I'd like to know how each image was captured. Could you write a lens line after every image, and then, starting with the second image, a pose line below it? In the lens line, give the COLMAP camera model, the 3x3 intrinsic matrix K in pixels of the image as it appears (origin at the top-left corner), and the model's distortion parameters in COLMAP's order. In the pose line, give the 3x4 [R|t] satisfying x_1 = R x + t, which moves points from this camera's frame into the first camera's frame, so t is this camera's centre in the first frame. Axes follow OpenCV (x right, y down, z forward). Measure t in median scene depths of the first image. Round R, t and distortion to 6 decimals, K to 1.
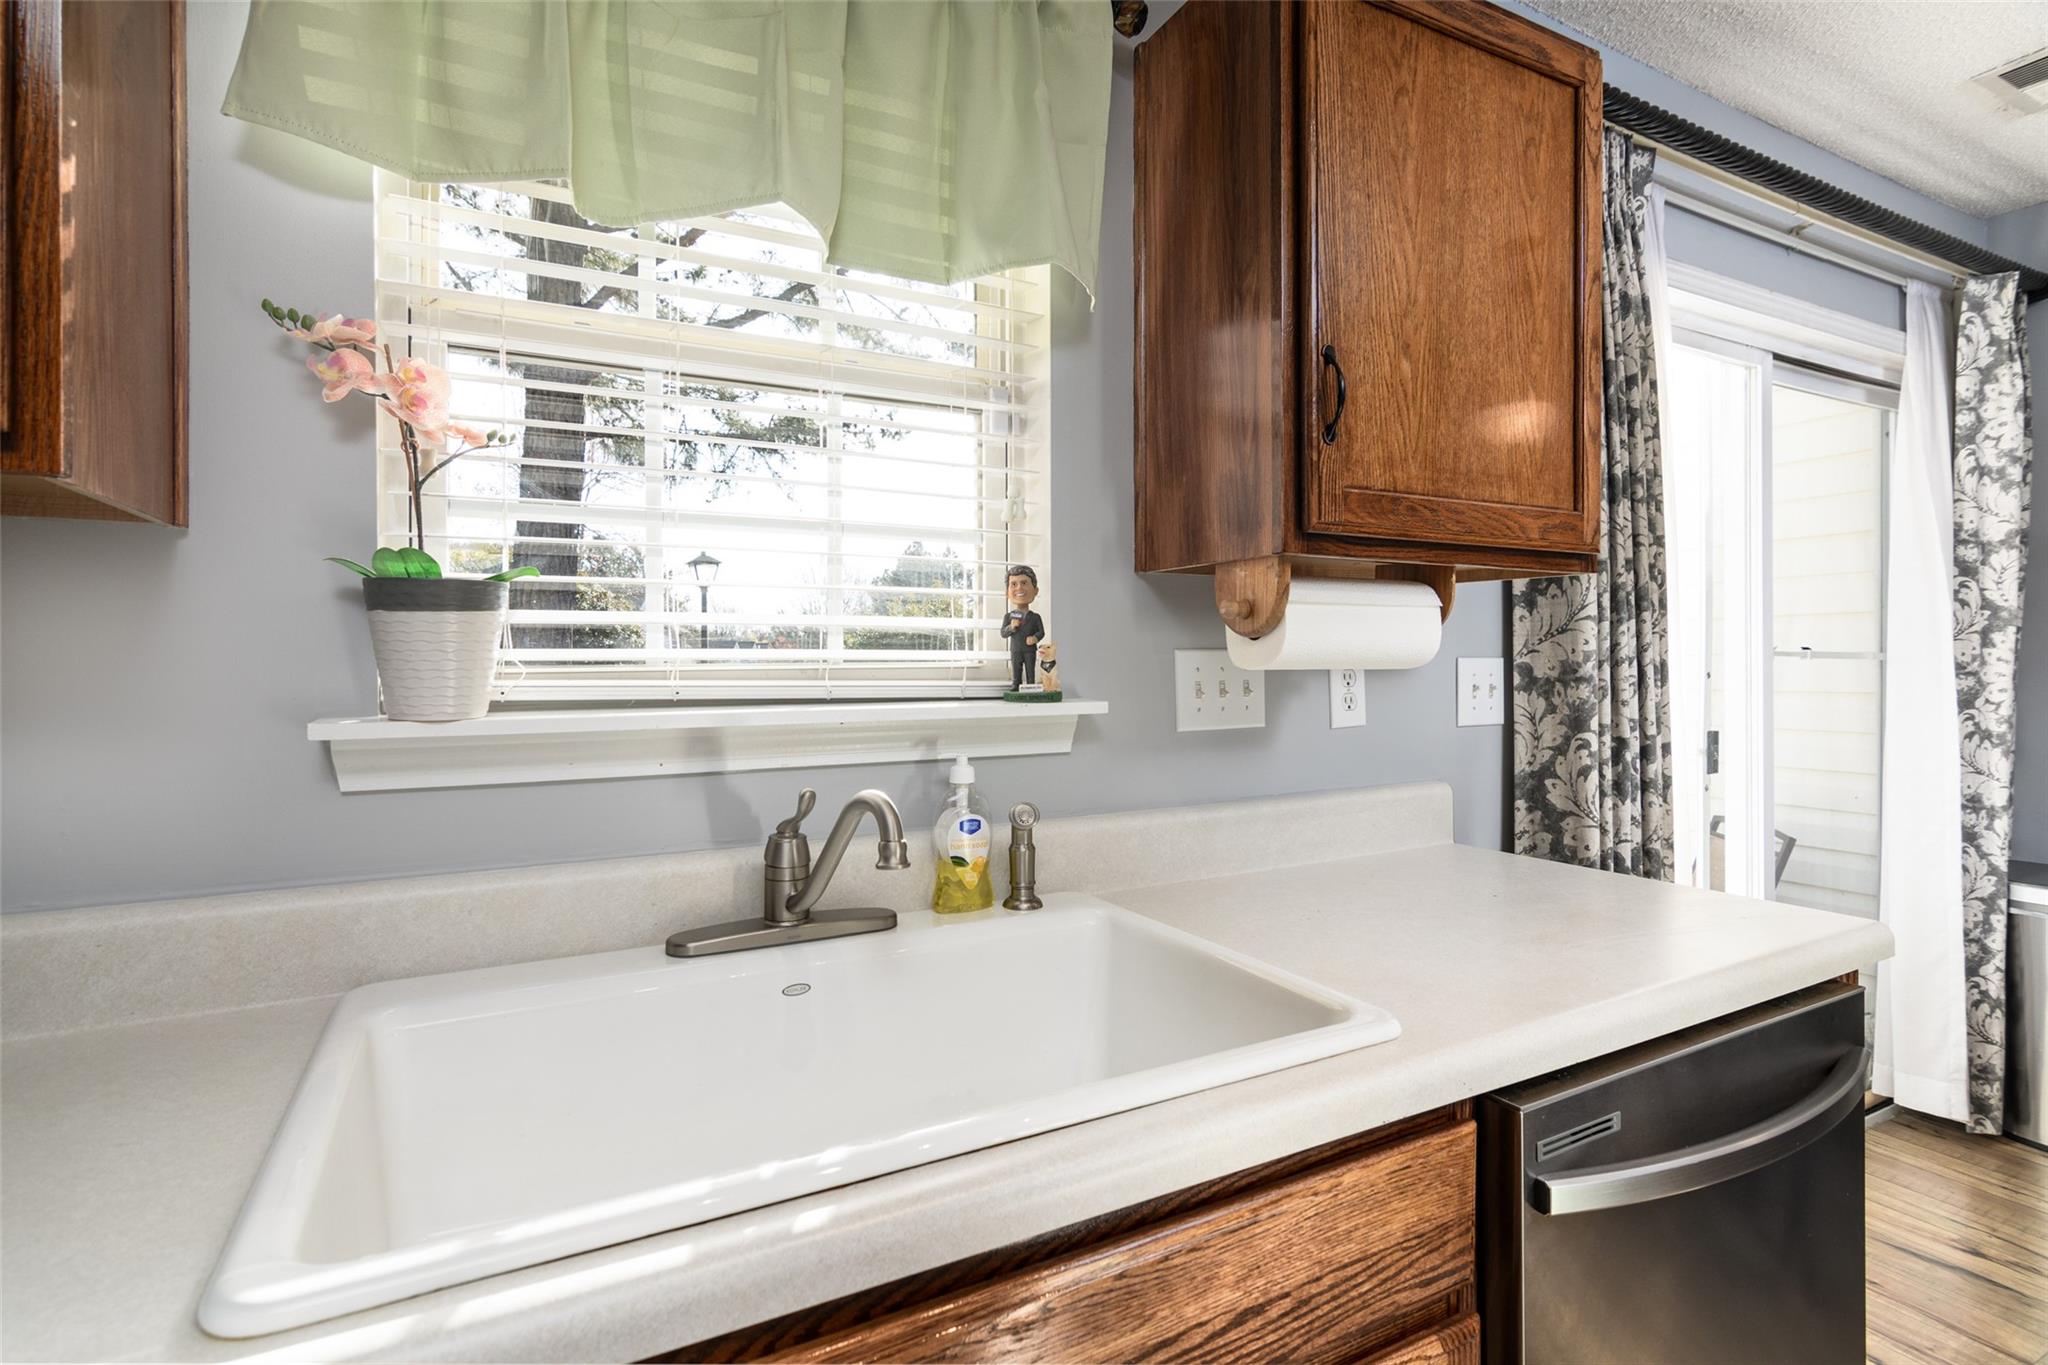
lens RADIAL K [[979.3, 0, 1021.6], [0, 979.3, 662.4], [0, 0, 1]] dist [-0.001459, 0.003414]
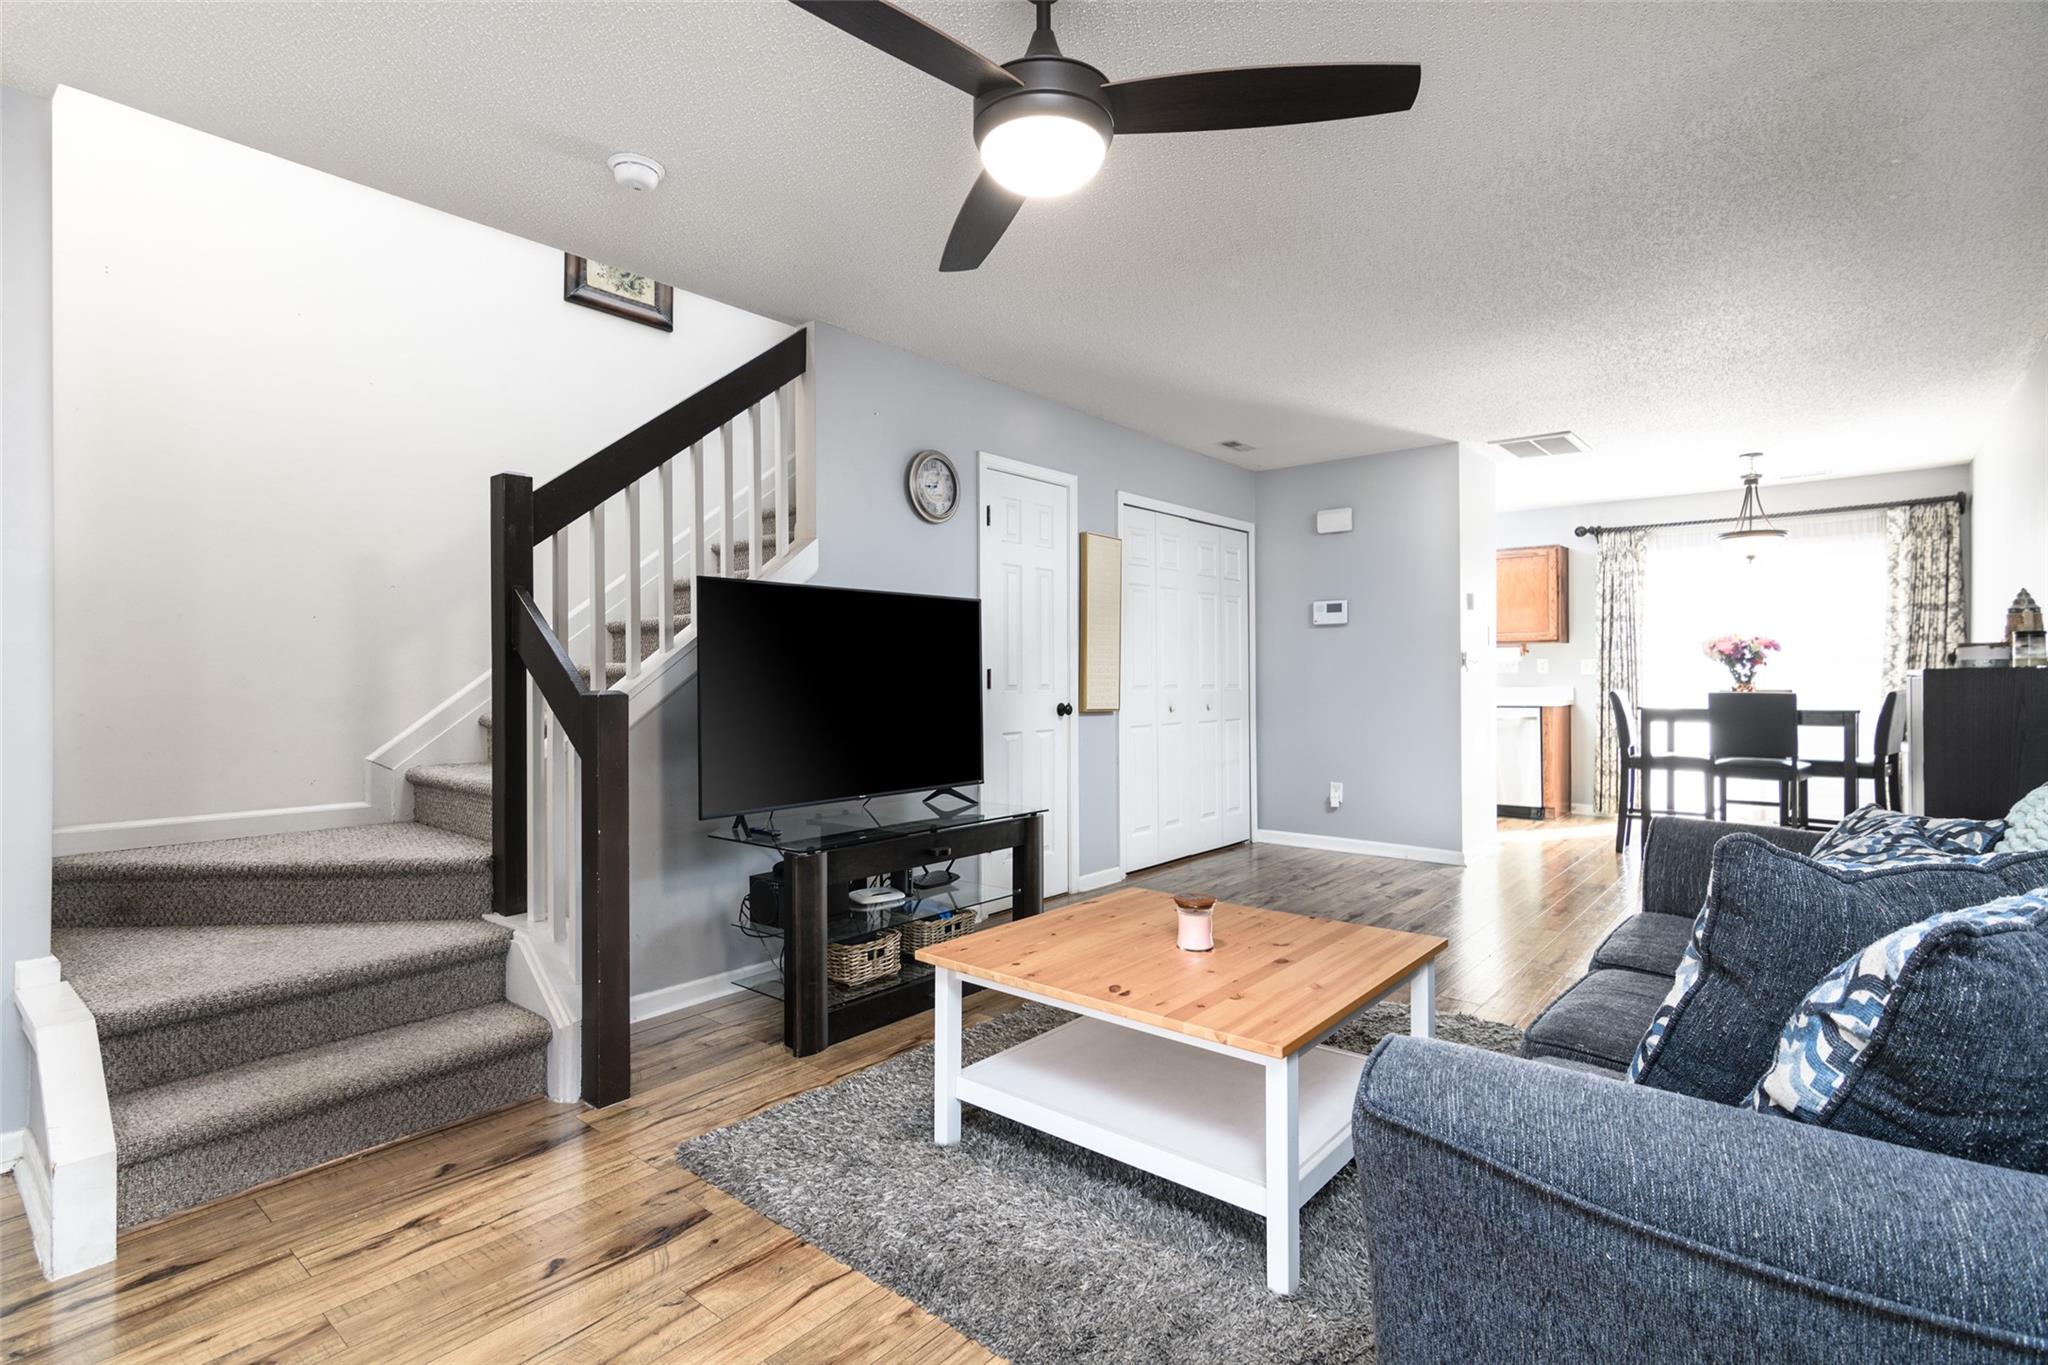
lens RADIAL K [[979.3, 0, 995.0], [0, 979.3, 672.5], [0, 0, 1]] dist [-0.001459, 0.003414]
pose [[0.377660, 0.000101, -0.925944, 3.520550], [0.003711, 0.999992, 0.001623, 0.039093], [0.925937, -0.004049, 0.377657, -3.097986]]
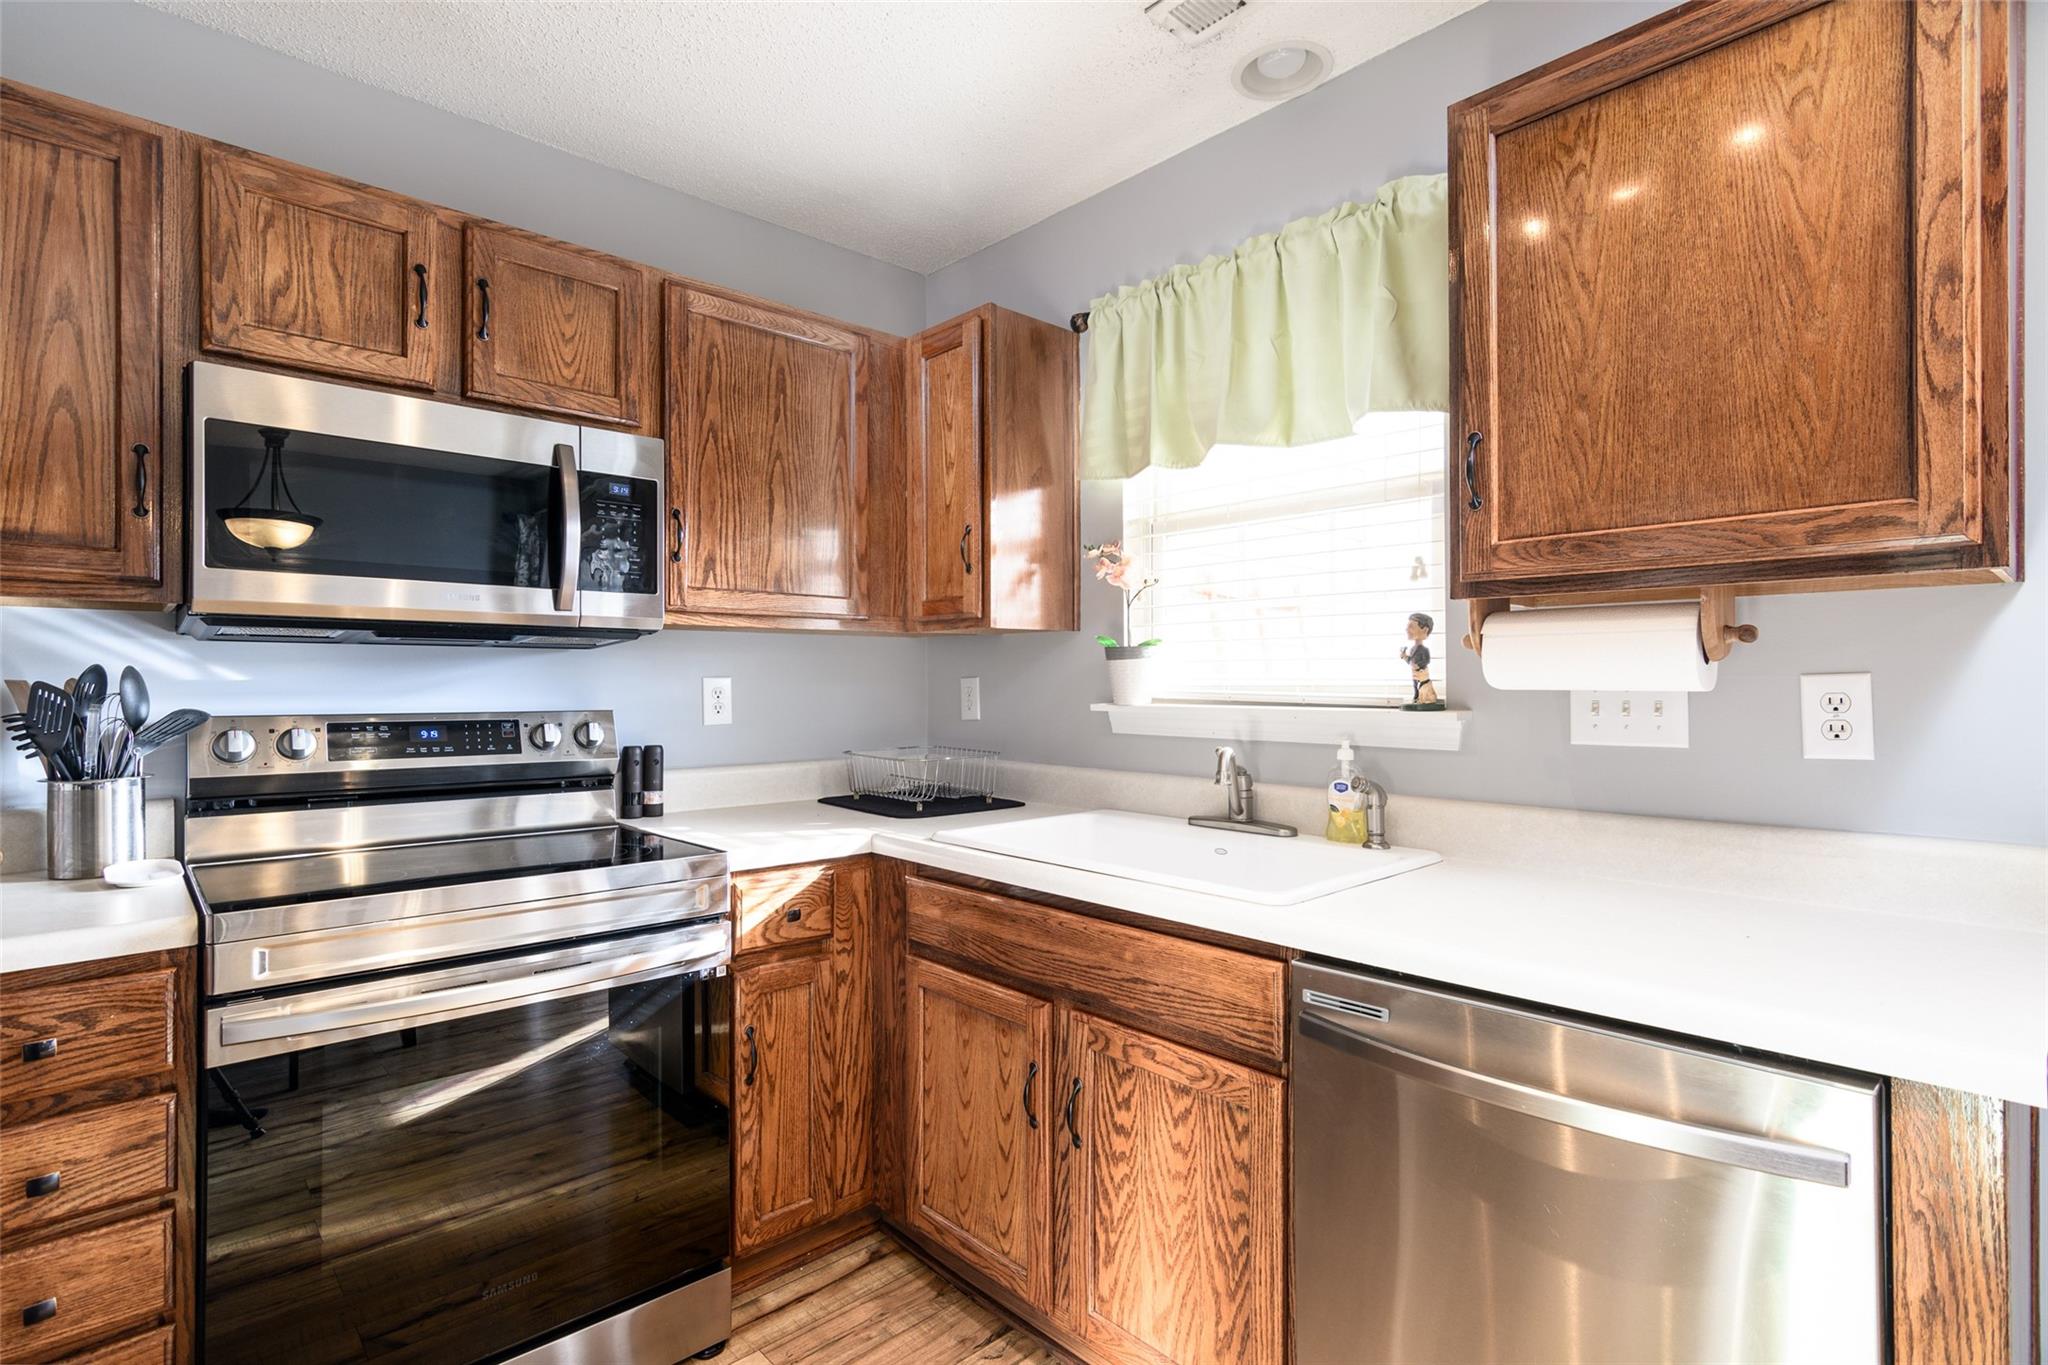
lens RADIAL K [[979.3, 0, 1018.0], [0, 979.3, 676.2], [0, 0, 1]] dist [-0.001459, 0.003414]
pose [[0.251940, -0.002199, -0.967740, 0.914451], [-0.001392, 0.999996, -0.002635, -0.004134], [0.967742, 0.002011, 0.251936, 0.074582]]
